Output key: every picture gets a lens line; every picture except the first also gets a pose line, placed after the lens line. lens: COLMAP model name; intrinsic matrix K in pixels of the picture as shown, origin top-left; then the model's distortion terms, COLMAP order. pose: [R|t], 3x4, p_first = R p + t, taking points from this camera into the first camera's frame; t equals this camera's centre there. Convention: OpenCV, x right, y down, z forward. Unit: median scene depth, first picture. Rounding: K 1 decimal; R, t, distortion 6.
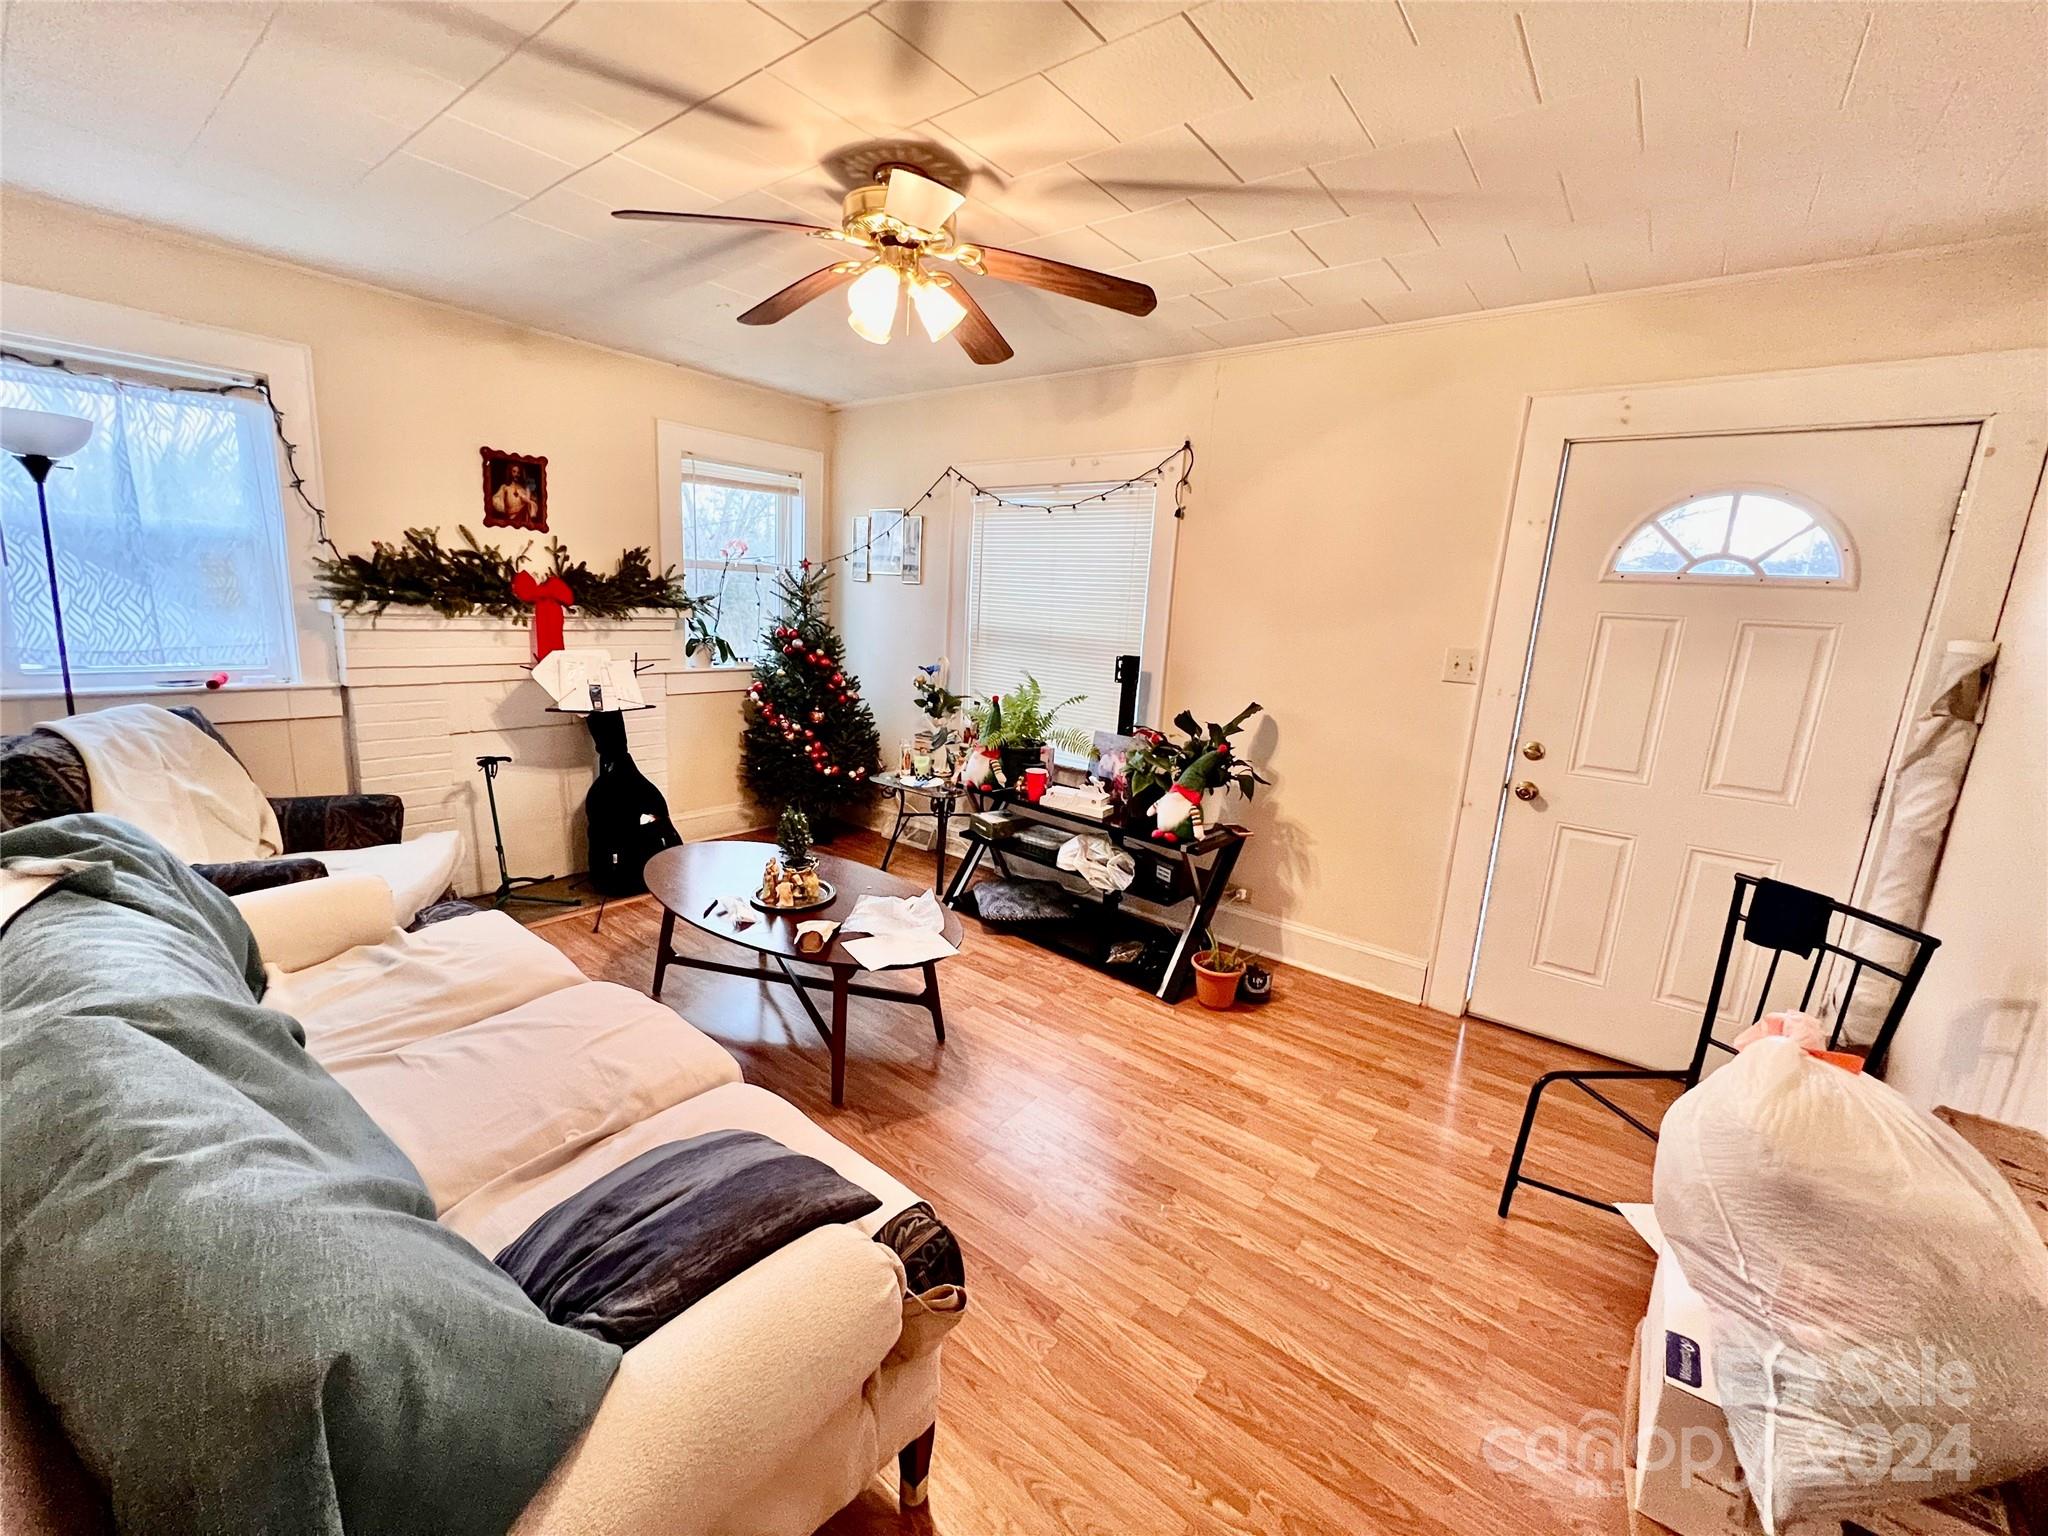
lens RADIAL K [[823.2, 0, 1025.0], [0, 823.2, 763.7], [0, 0, 1]] dist [-0.001245, 0.000174]
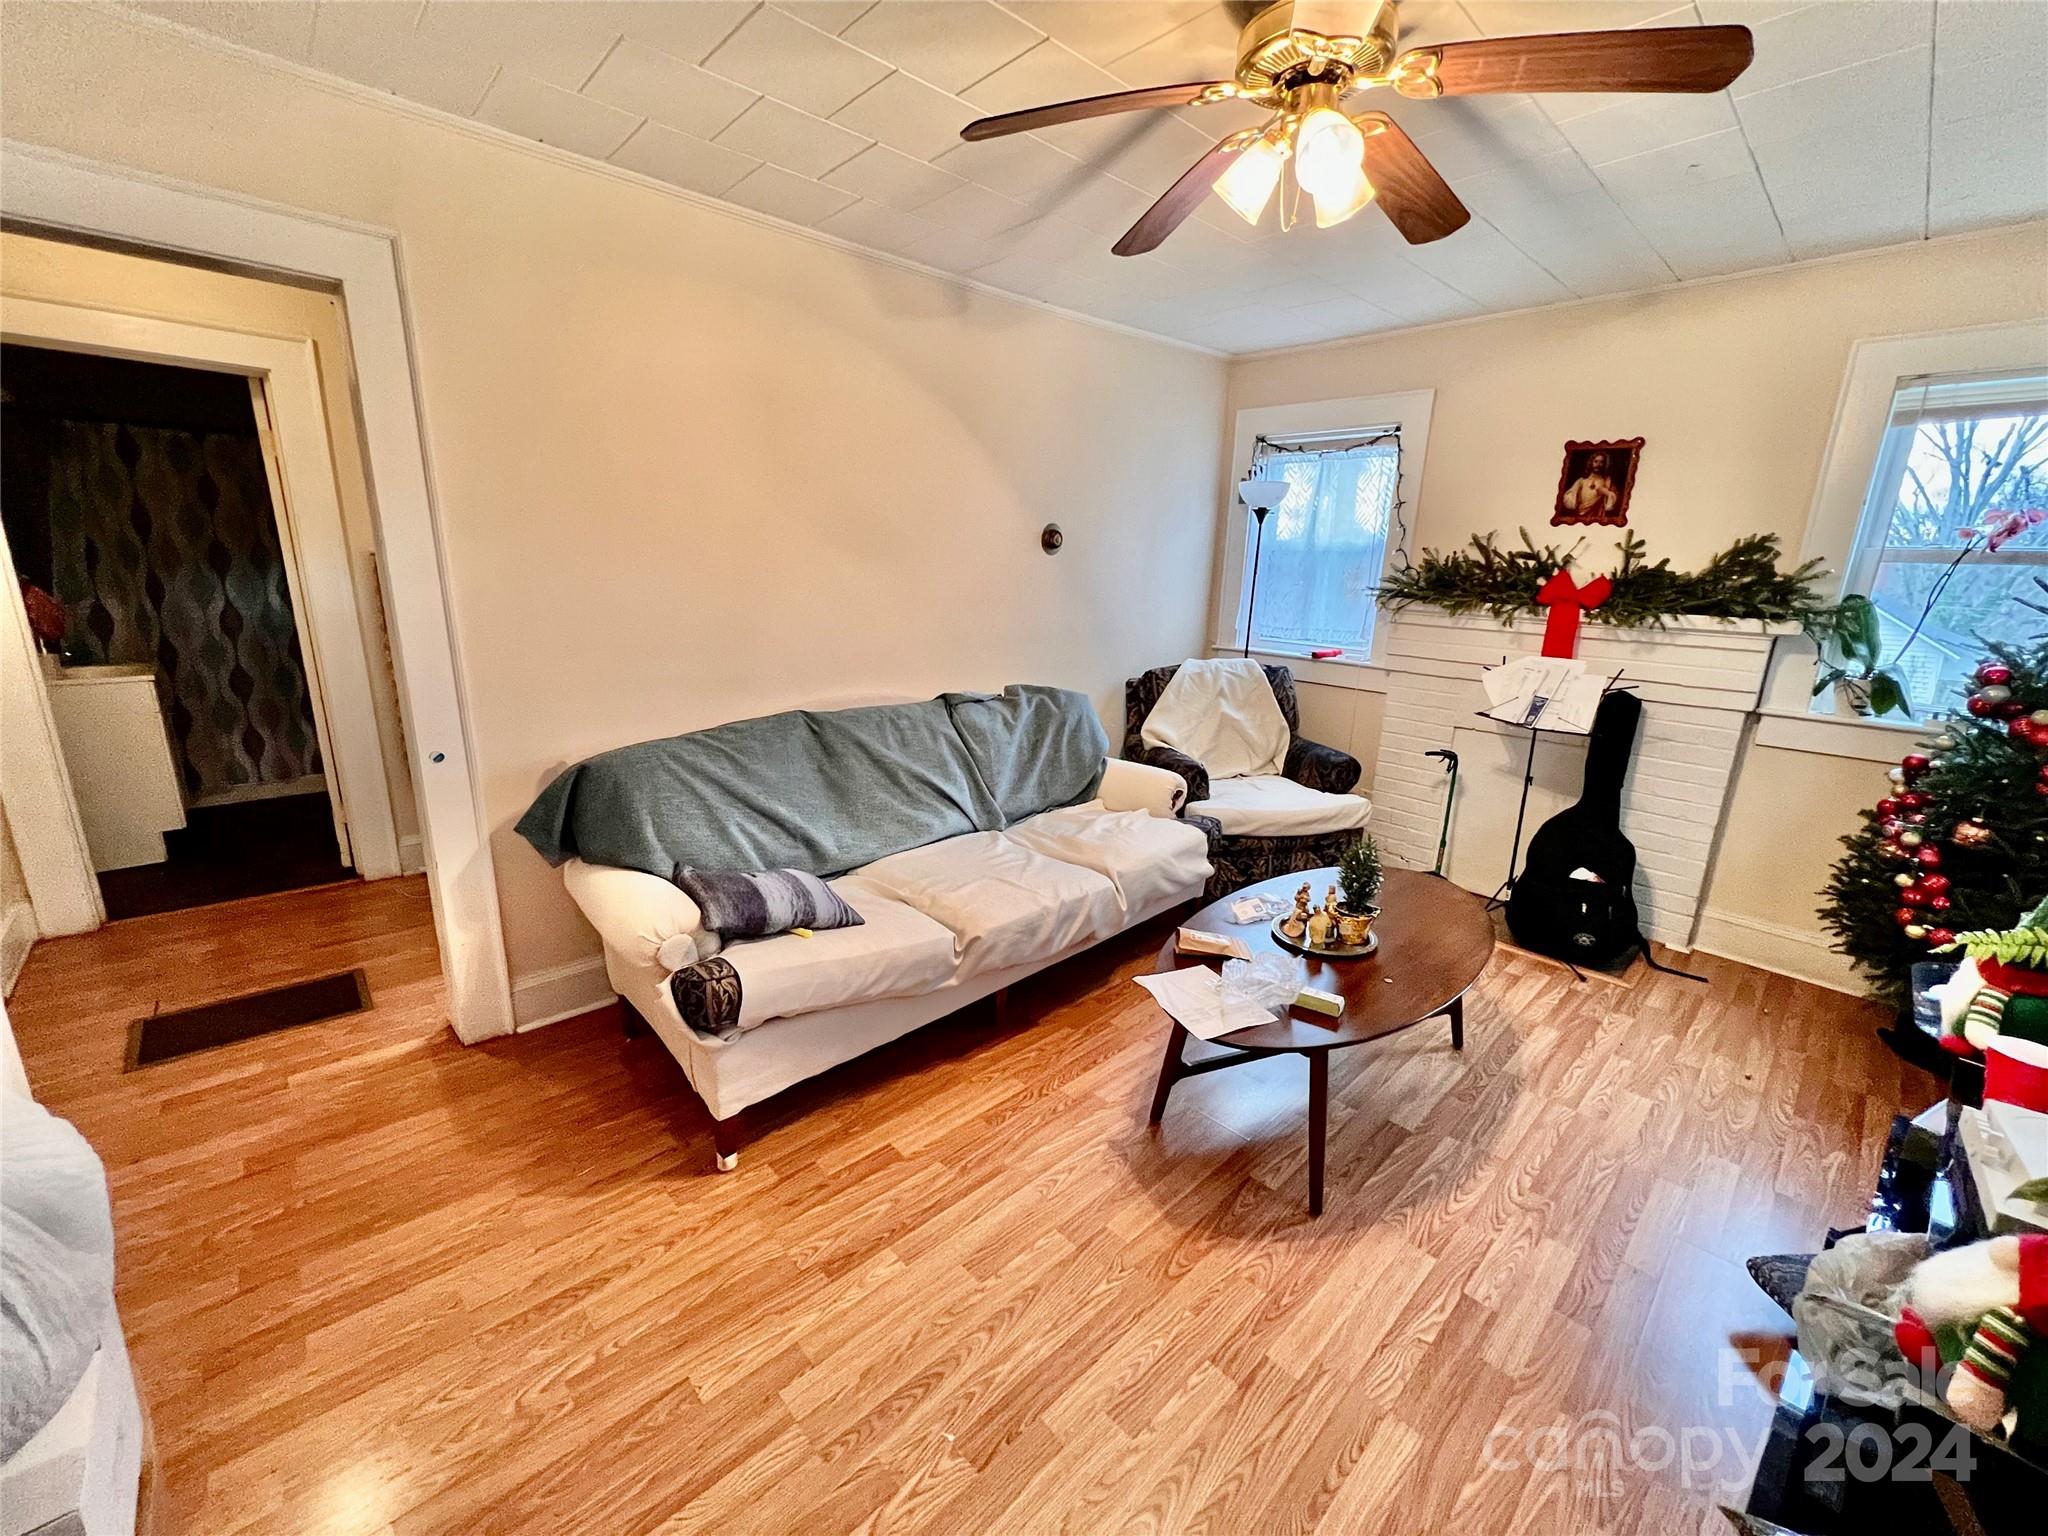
lens RADIAL K [[823.2, 0, 1025.9], [0, 823.2, 768.1], [0, 0, 1]] dist [-0.001245, 0.000174]
pose [[-0.151137, 0.188692, -0.970336, 0.413797], [-0.235319, 0.946525, 0.220714, -0.086866], [0.960095, 0.261697, -0.098652, 0.569862]]
